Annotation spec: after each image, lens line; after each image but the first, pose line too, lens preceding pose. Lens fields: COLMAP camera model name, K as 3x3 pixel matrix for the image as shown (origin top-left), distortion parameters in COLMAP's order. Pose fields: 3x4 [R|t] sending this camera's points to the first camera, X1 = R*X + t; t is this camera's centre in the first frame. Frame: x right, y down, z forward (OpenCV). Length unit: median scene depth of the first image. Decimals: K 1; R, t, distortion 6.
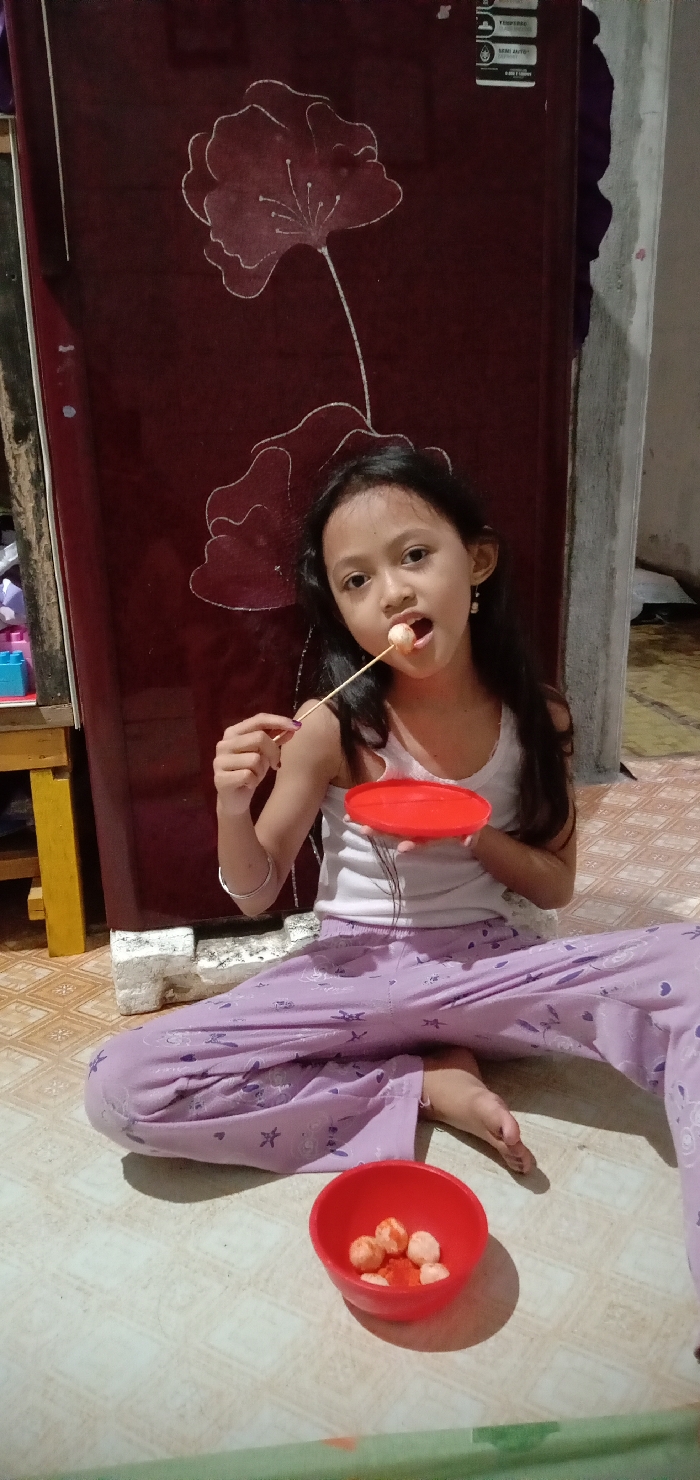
lens RADIAL K [[1095.1, 0, 370.7], [0, 1095.1, 767.9], [0, 0, 1]] dist [0.048487, -0.085626]
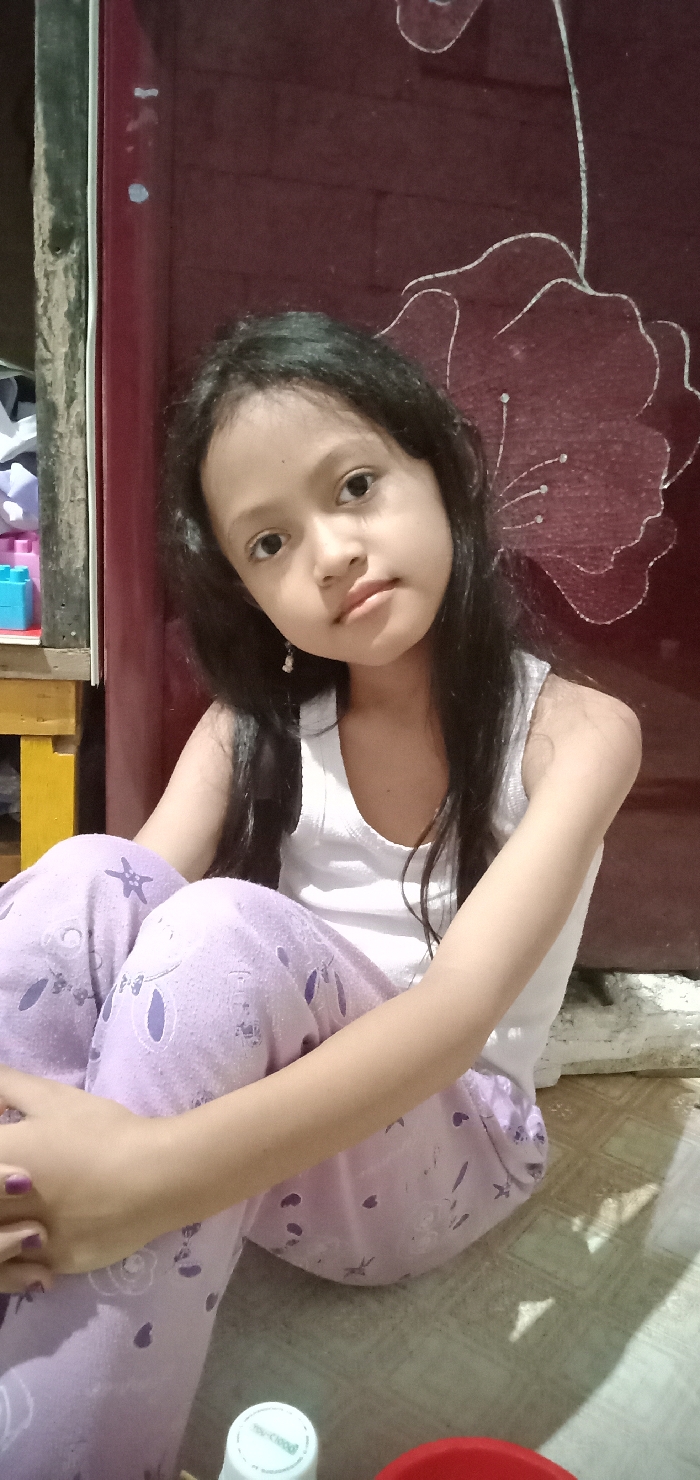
lens RADIAL K [[1095.1, 0, 352.6], [0, 1095.1, 790.7], [0, 0, 1]] dist [0.048487, -0.085626]
pose [[0.993692, 0.111725, -0.009704, -0.091238], [-0.111577, 0.993648, 0.014640, 0.003007], [0.011278, -0.013465, 0.999846, 0.308502]]
